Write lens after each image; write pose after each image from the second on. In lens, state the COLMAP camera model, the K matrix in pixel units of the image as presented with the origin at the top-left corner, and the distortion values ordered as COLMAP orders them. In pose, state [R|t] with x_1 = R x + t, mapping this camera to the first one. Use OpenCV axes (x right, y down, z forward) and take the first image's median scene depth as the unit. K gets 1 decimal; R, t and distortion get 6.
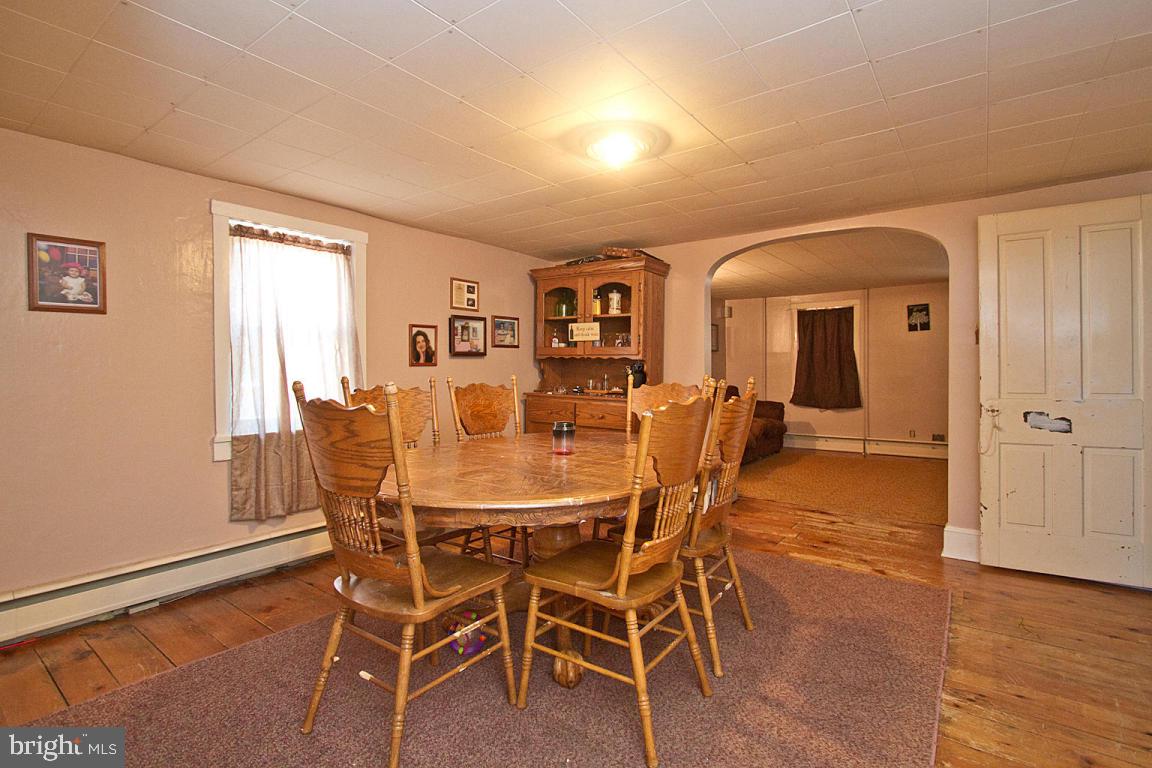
lens RADIAL K [[545.3, 0, 570.1], [0, 545.3, 379.9], [0, 0, 1]] dist [-0.018650, 0.001549]
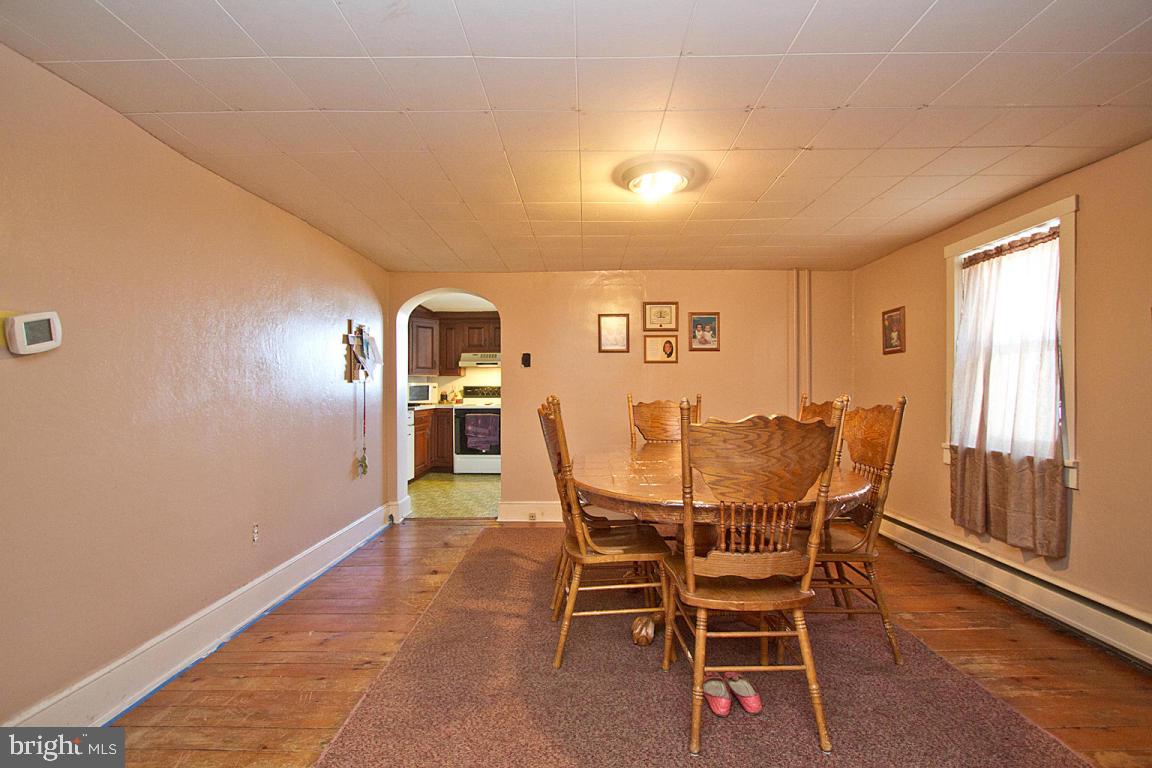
lens RADIAL K [[545.3, 0, 570.1], [0, 545.3, 379.9], [0, 0, 1]] dist [-0.018650, 0.001549]
pose [[-0.815419, -0.007744, -0.578819, 0.844346], [-0.007996, 0.999966, -0.002113, -0.030522], [0.578816, 0.002905, -0.815453, 1.748719]]
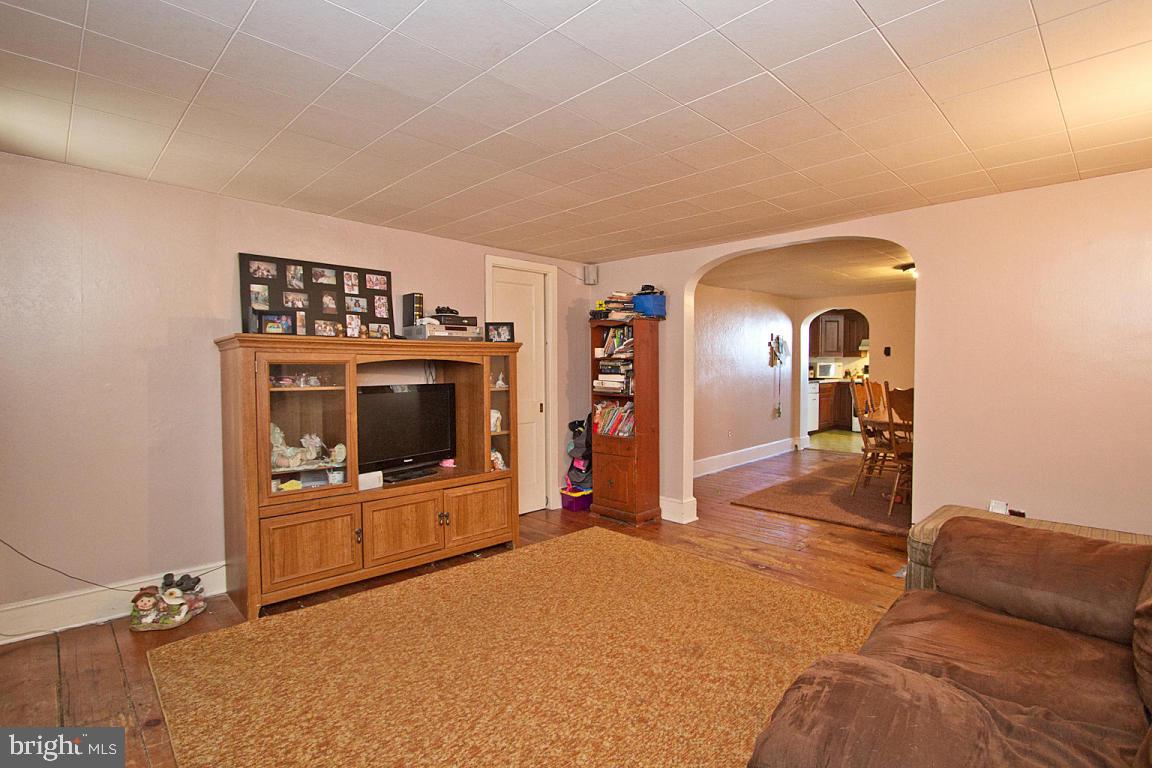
lens RADIAL K [[545.3, 0, 570.1], [0, 545.3, 379.9], [0, 0, 1]] dist [-0.018650, 0.001549]
pose [[-0.989967, -0.001590, 0.141288, 1.040824], [0.005706, 0.998671, 0.051221, -0.087015], [-0.141181, 0.051513, -0.988643, 2.766955]]
